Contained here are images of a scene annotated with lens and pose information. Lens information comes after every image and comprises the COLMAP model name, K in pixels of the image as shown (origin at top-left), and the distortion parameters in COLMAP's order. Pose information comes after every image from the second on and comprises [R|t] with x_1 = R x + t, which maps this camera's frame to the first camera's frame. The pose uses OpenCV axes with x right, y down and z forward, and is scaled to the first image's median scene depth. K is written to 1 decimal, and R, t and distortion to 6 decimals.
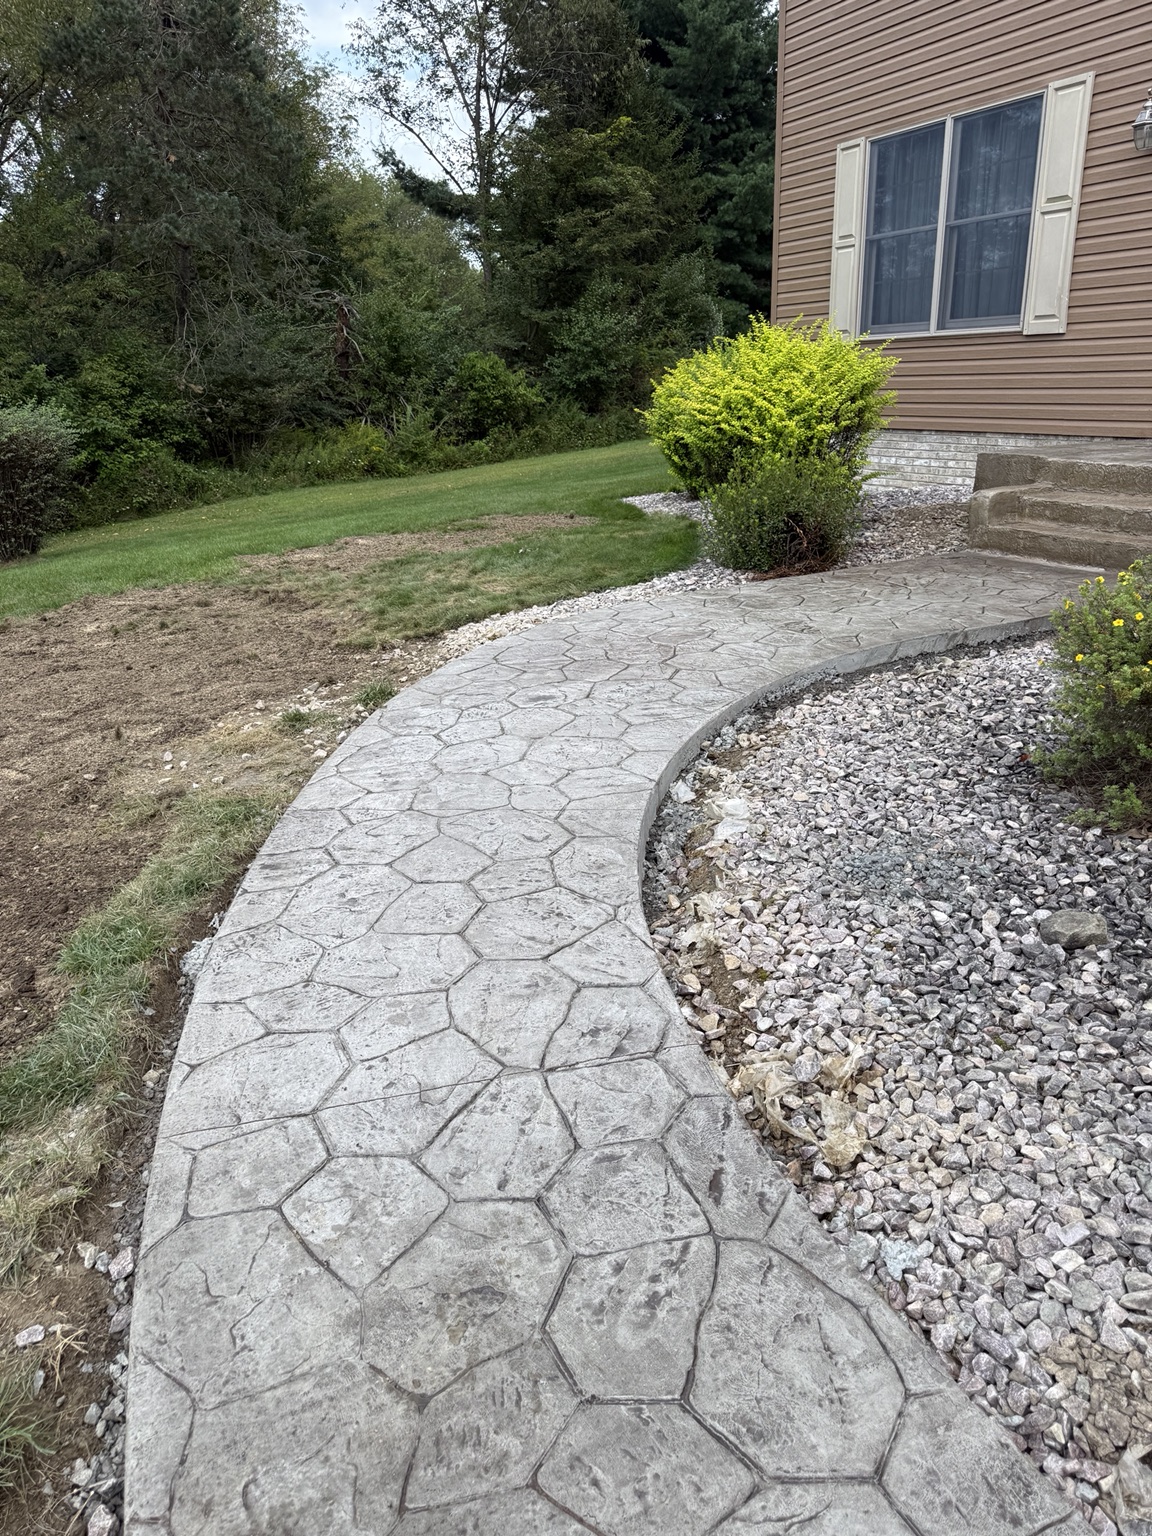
lens RADIAL K [[1083.4, 0, 575.0], [0, 1083.4, 788.7], [0, 0, 1]] dist [0.003019, -0.011091]
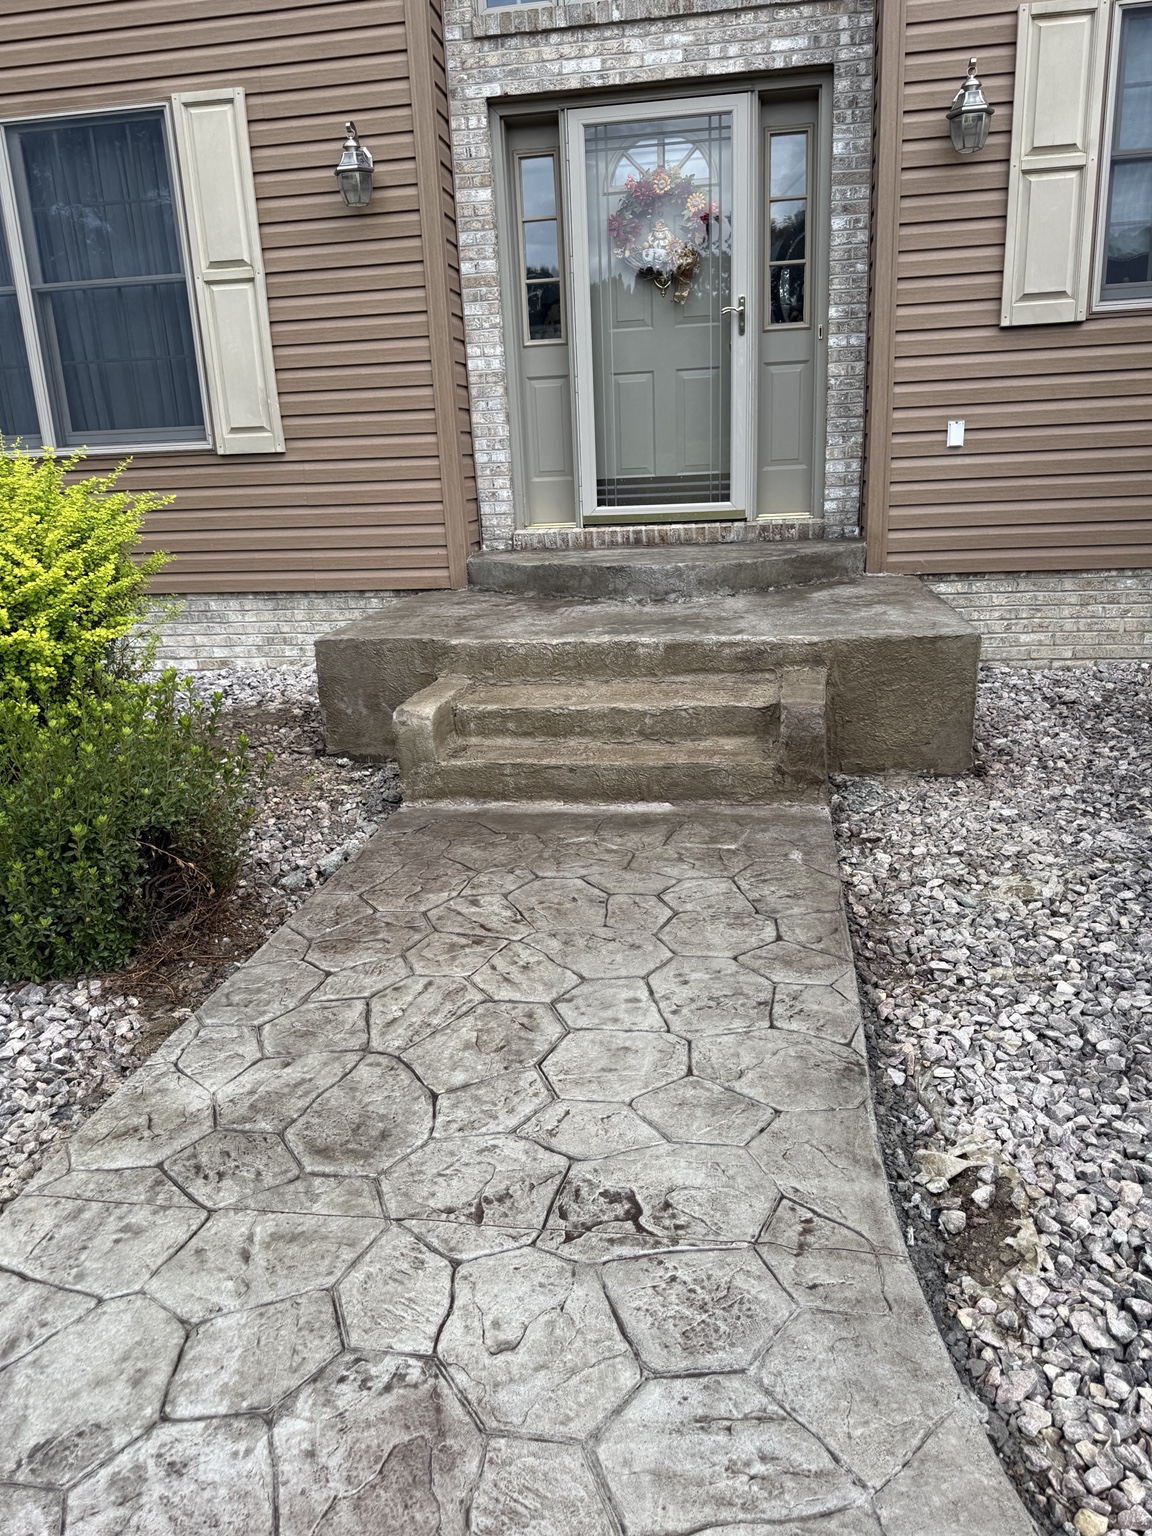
lens RADIAL K [[1083.4, 0, 575.0], [0, 1083.4, 788.7], [0, 0, 1]] dist [0.003019, -0.011091]
pose [[0.594735, -0.231852, 0.769763, -0.031708], [0.306570, 0.950563, 0.049447, -0.194485], [-0.743173, 0.206578, 0.636412, 0.467892]]
